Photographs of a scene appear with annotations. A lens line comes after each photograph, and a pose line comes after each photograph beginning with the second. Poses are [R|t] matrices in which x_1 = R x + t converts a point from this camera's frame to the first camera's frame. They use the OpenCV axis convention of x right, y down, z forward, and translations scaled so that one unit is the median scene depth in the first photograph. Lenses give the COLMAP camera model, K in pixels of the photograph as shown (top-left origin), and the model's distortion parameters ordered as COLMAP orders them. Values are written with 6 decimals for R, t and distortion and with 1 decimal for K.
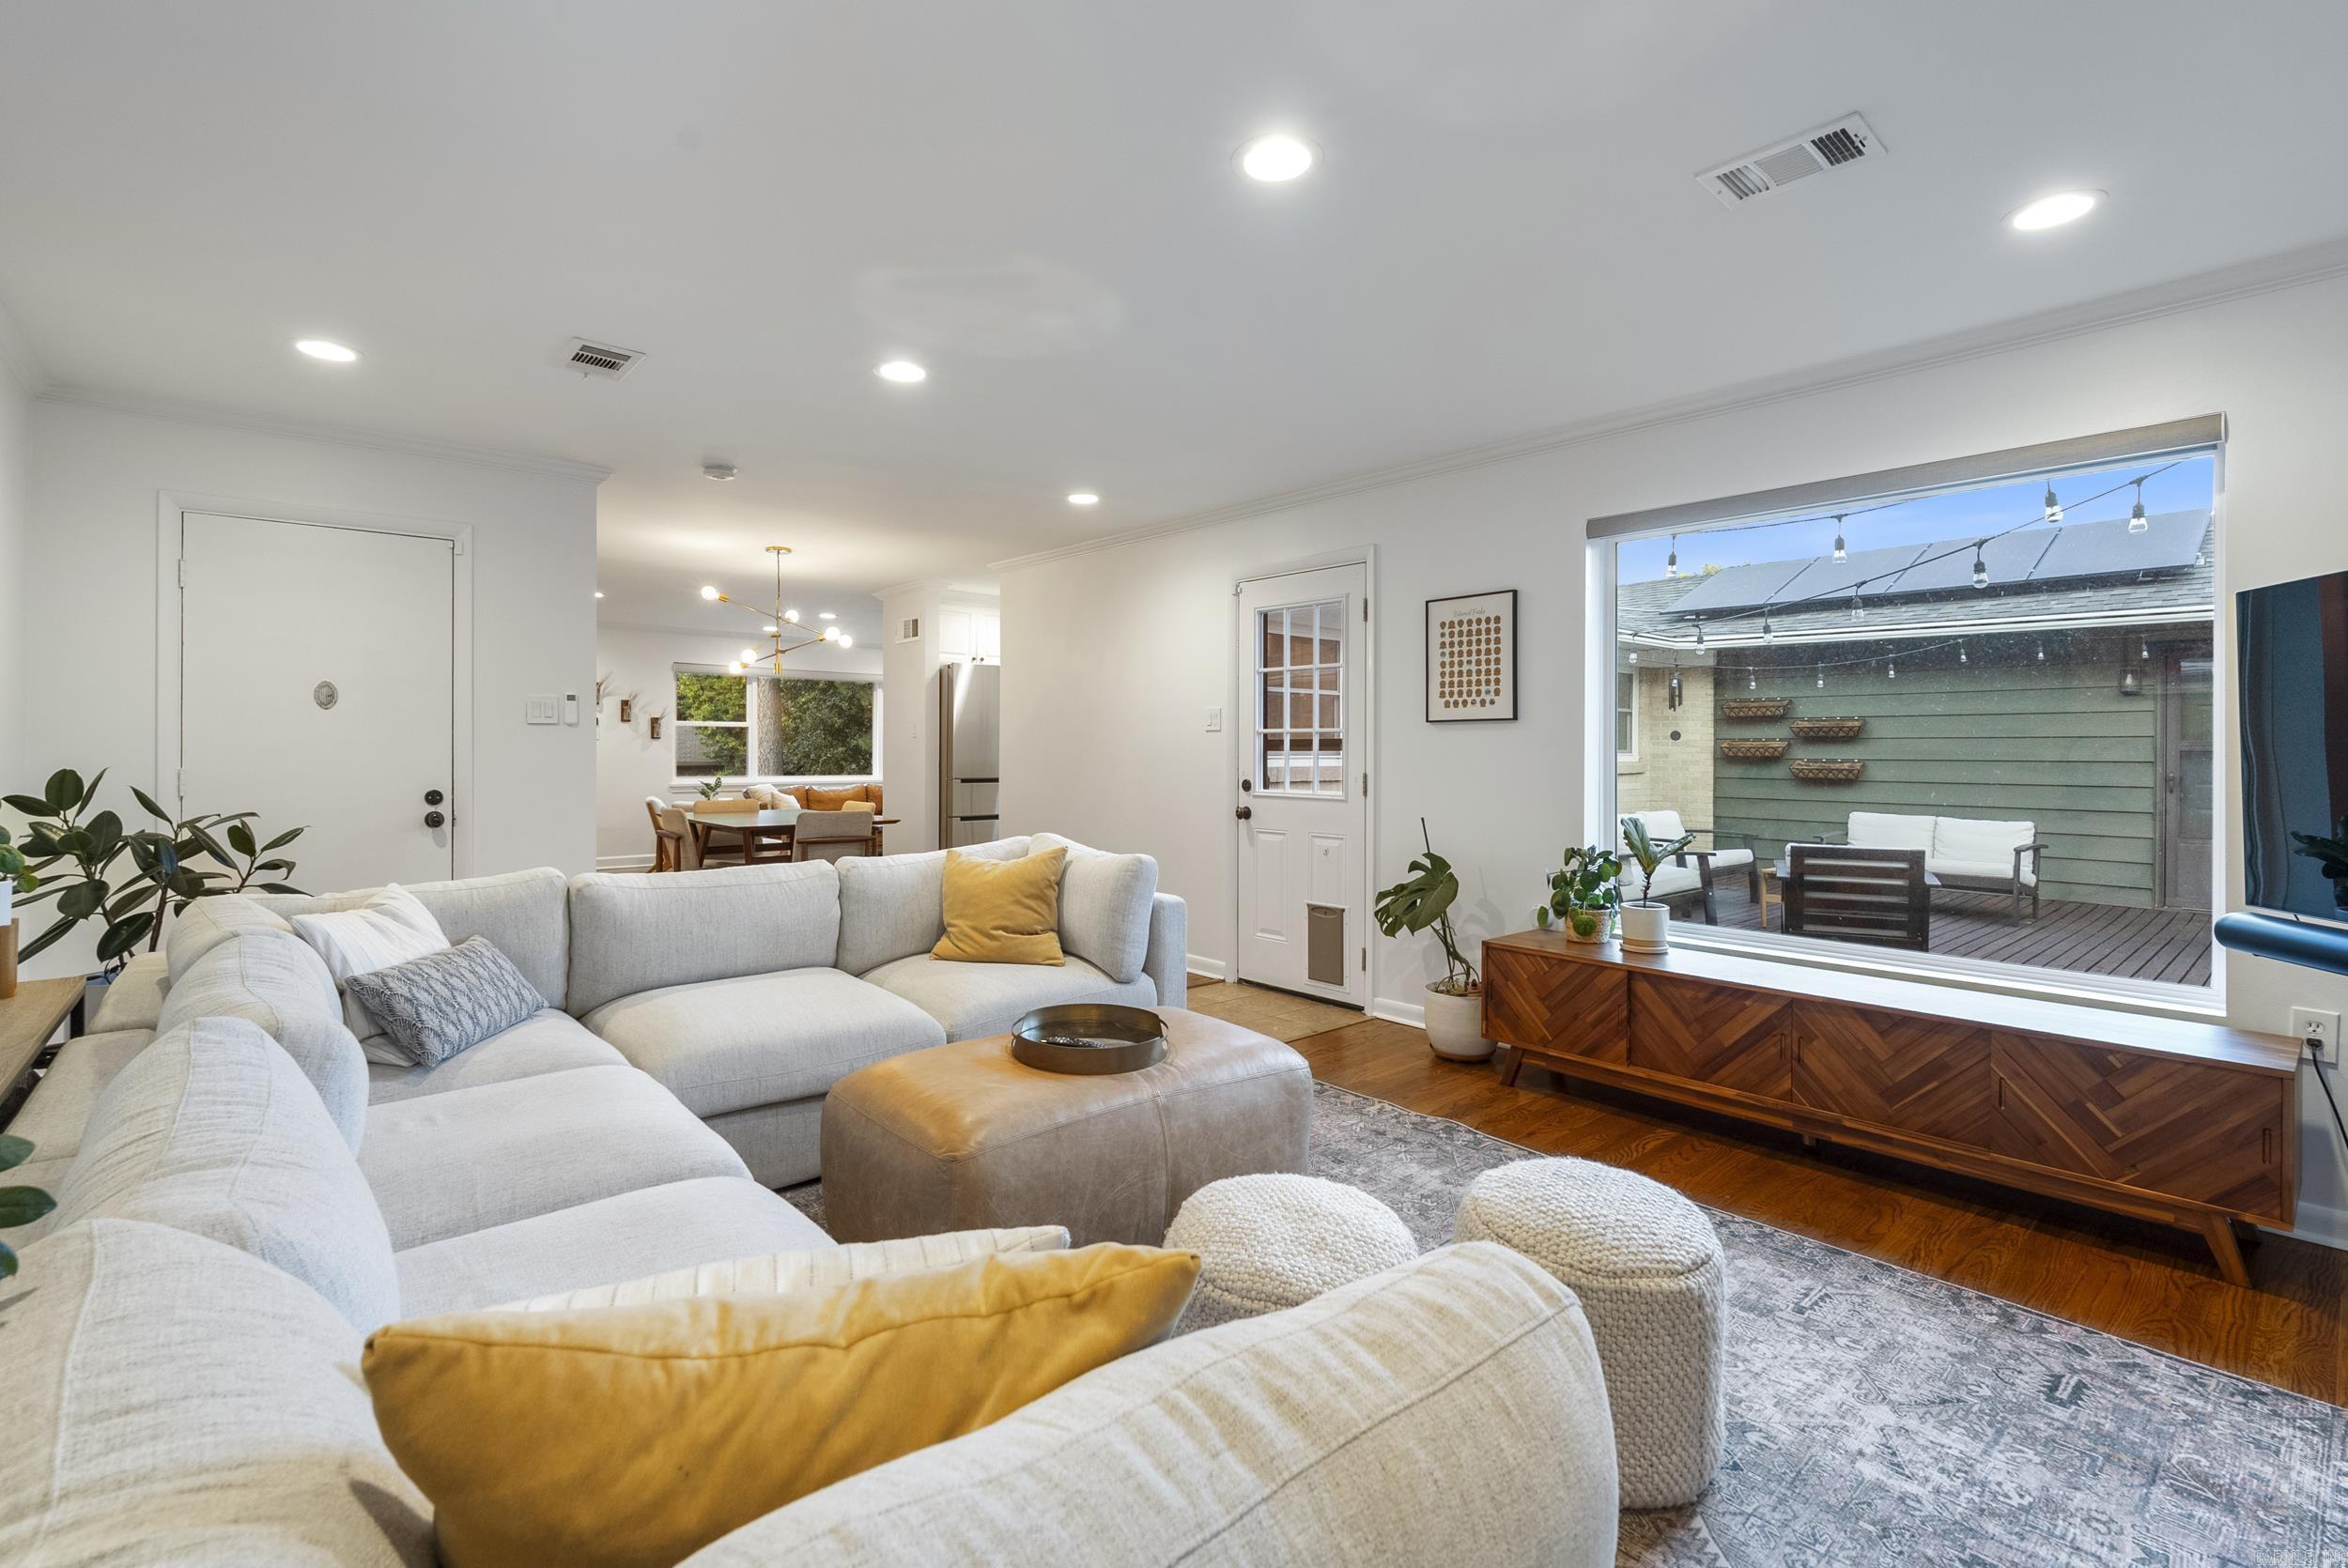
lens RADIAL K [[1050.5, 0, 1171.7], [0, 1050.5, 748.4], [0, 0, 1]] dist [-0.004746, -0.000365]
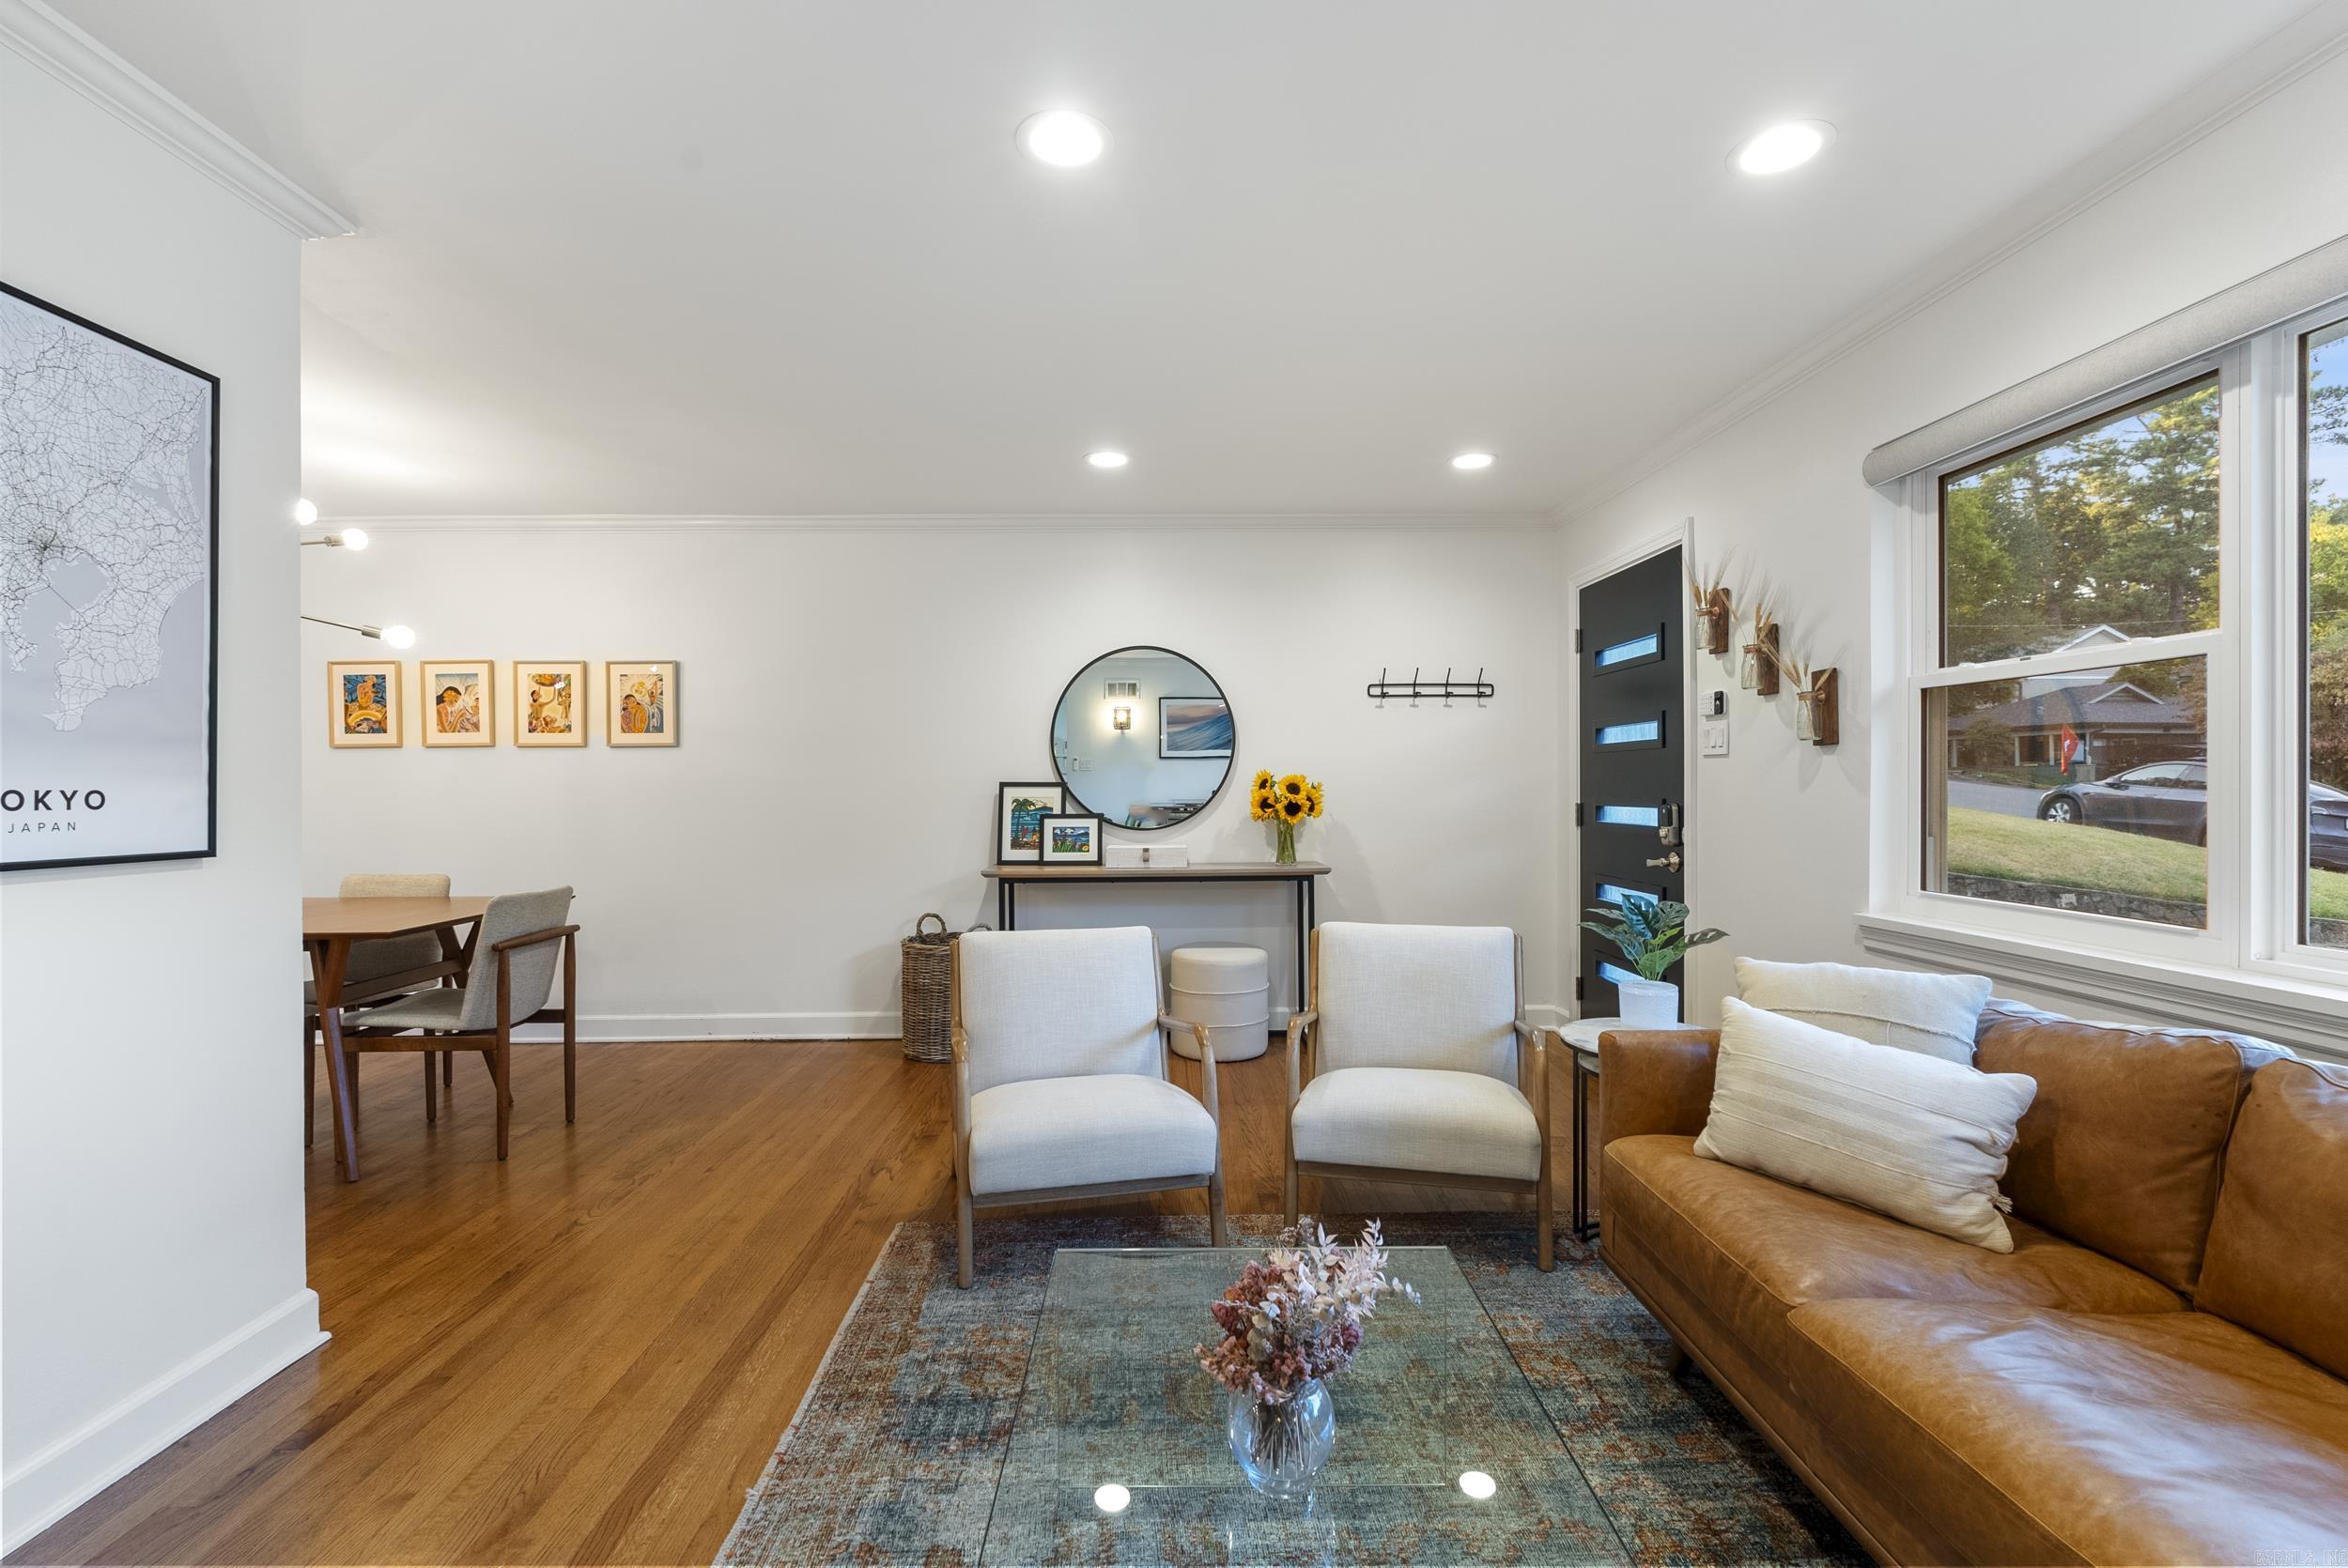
lens RADIAL K [[1034.8, 0, 1174.6], [0, 1034.8, 786.9], [0, 0, 1]] dist [-0.003801, -0.001051]
pose [[-0.643450, 0.002007, -0.765486, -0.420404], [0.004376, 0.999990, -0.001057, 0.004203], [0.765476, -0.004030, -0.643452, 2.632062]]
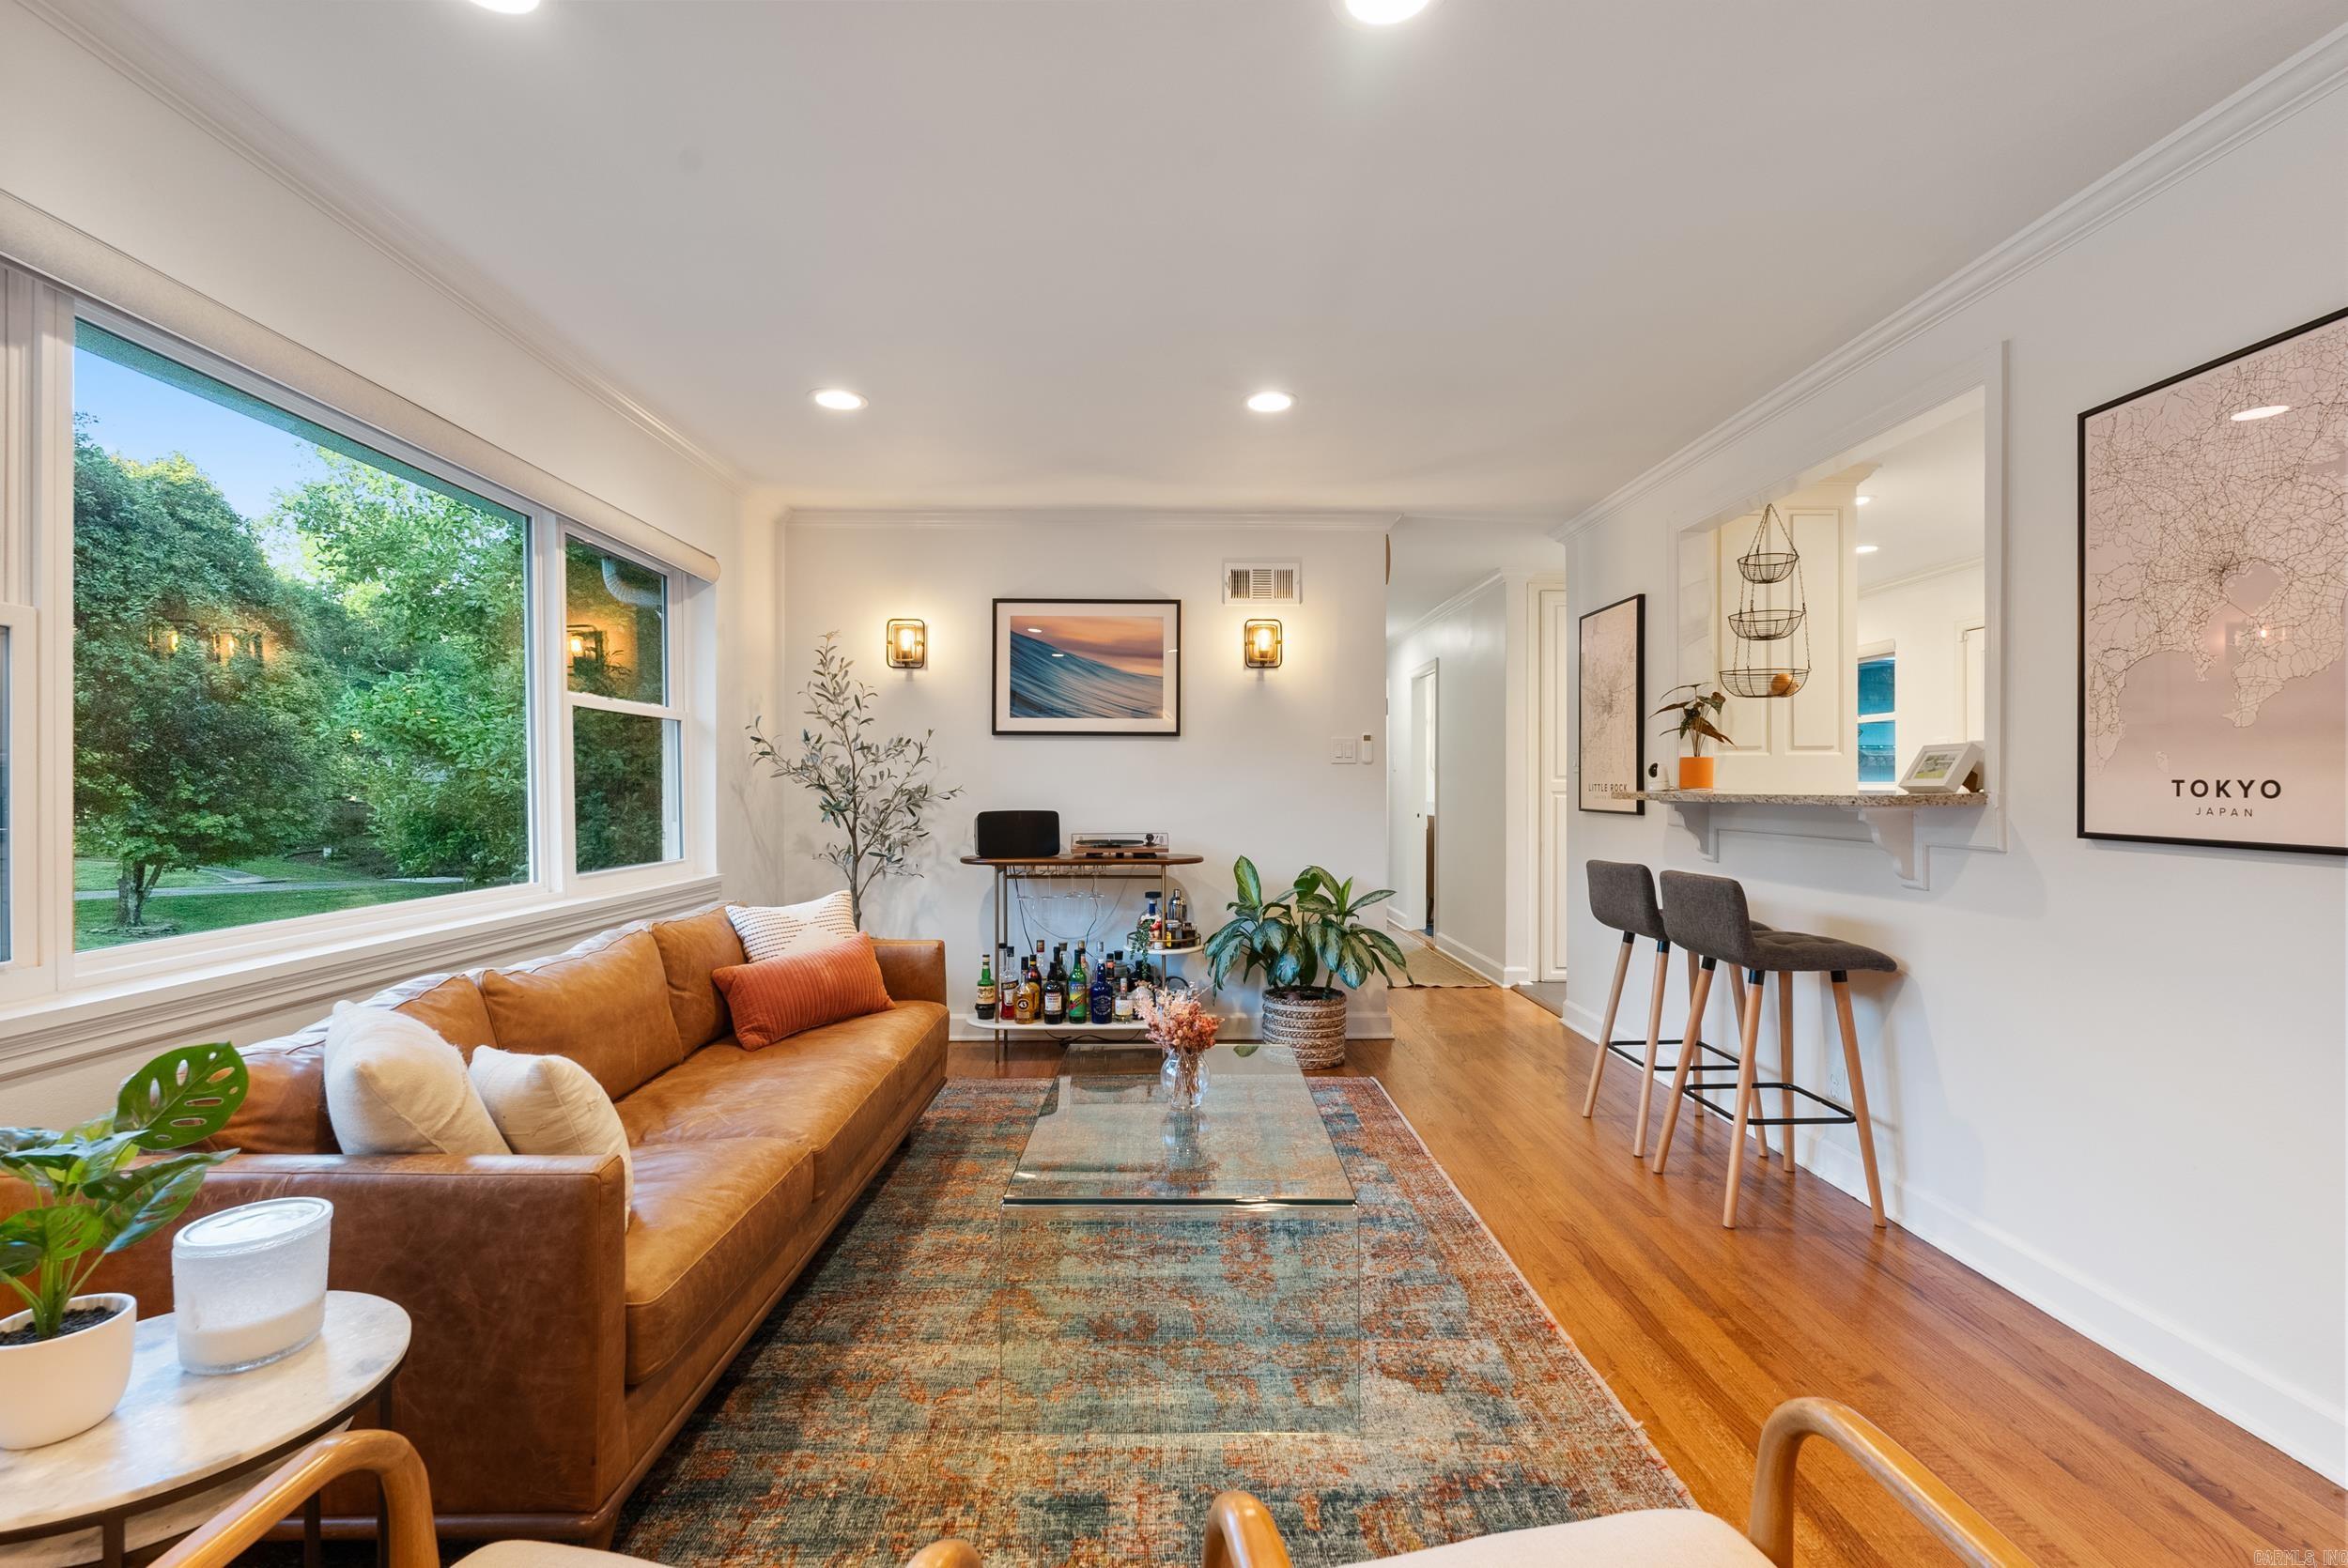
lens RADIAL K [[1034.8, 0, 1174.6], [0, 1034.8, 786.9], [0, 0, 1]] dist [-0.003801, -0.001051]
pose [[0.647385, -0.003745, 0.762154, -1.094577], [0.000957, 0.999991, 0.004101, 0.003852], [-0.762162, -0.001926, 0.647383, 2.104000]]
